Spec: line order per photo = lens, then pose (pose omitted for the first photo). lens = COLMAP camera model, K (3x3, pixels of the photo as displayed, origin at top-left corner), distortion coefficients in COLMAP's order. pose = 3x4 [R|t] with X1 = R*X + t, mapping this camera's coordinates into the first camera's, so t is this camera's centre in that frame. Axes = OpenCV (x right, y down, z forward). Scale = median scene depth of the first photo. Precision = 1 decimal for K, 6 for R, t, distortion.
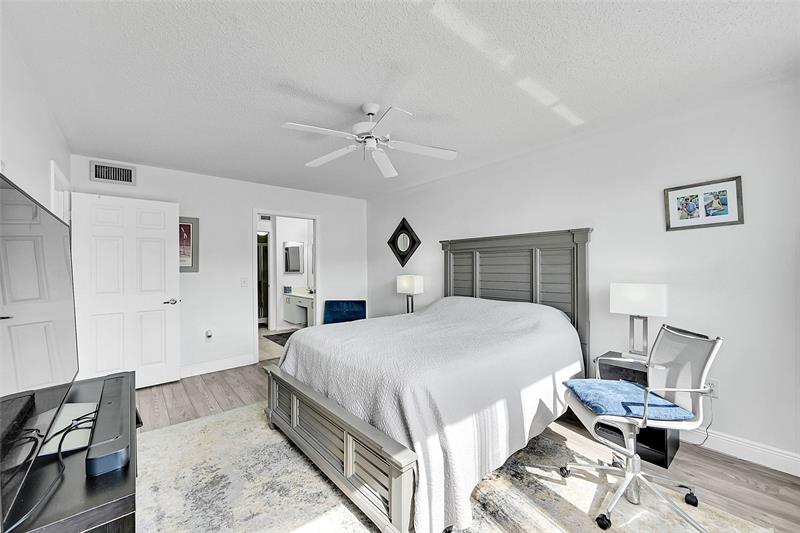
lens RADIAL K [[315.1, 0, 398.9], [0, 315.1, 266.4], [0, 0, 1]] dist [-0.000792, 0.000019]
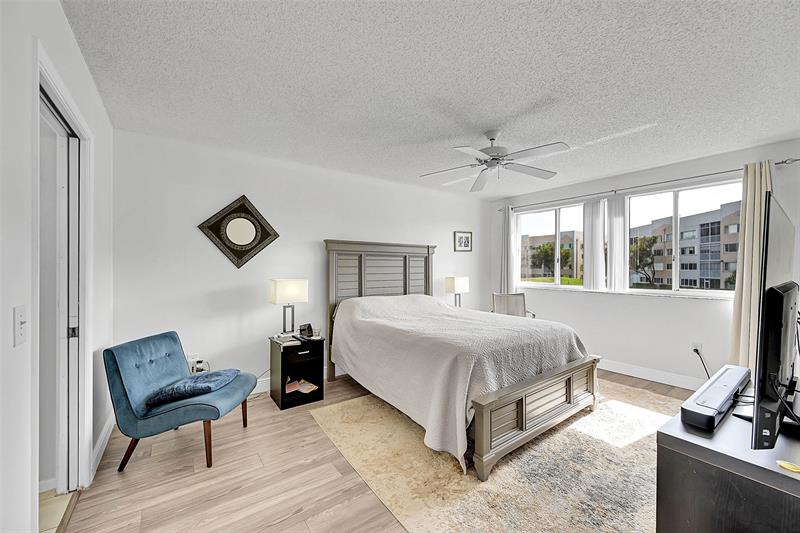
lens RADIAL K [[315.1, 0, 398.9], [0, 315.1, 266.4], [0, 0, 1]] dist [-0.000792, 0.000019]
pose [[0.065689, 0.001082, 0.997840, -0.938040], [-0.009647, 0.999953, -0.000450, -0.006863], [-0.997794, -0.009597, 0.065696, 0.924077]]
